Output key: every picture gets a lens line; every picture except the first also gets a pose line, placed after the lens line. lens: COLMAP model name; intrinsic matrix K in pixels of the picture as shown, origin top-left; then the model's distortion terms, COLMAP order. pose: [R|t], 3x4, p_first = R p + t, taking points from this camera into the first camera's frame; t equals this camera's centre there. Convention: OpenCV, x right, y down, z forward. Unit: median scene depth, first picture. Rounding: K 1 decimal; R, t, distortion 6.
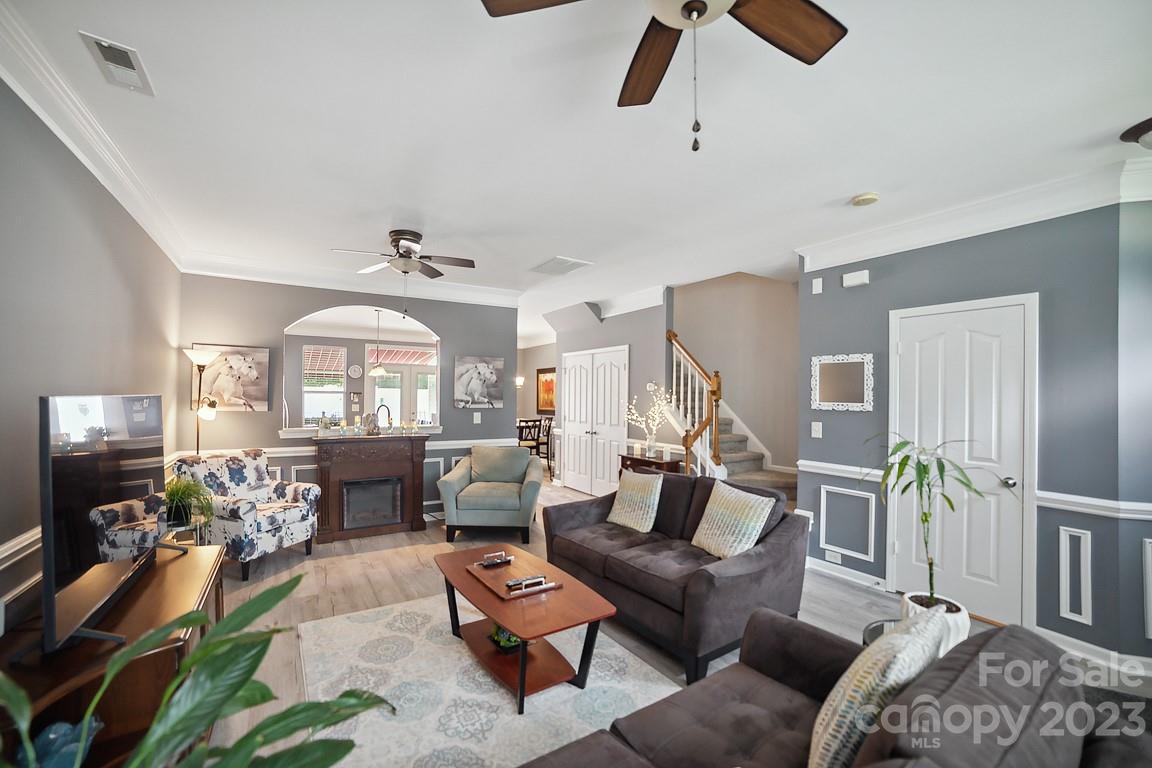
lens RADIAL K [[454.5, 0, 577.8], [0, 454.5, 391.8], [0, 0, 1]] dist [-0.046174, 0.000033]
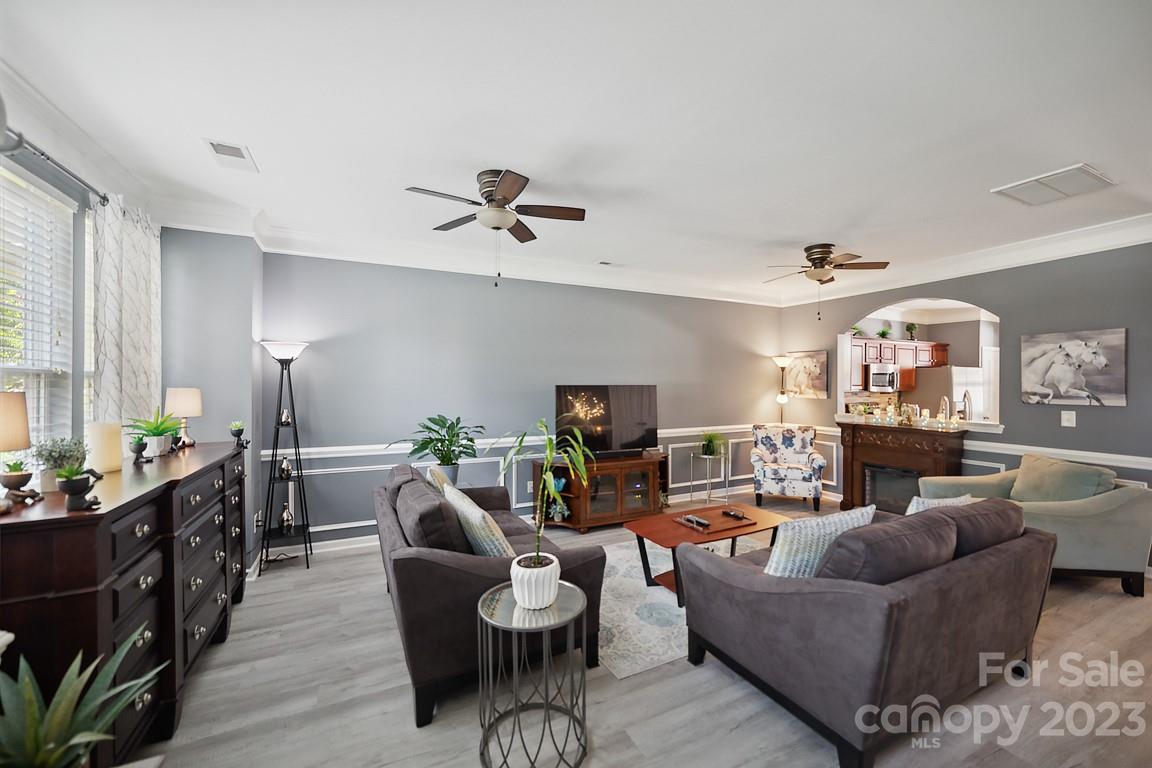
lens RADIAL K [[454.5, 0, 577.8], [0, 454.5, 391.8], [0, 0, 1]] dist [-0.046174, 0.000033]
pose [[-0.099891, 0.011718, -0.994929, 0.584844], [0.009358, 0.999897, 0.010837, 0.001582], [0.994954, -0.008228, -0.099991, 0.345767]]
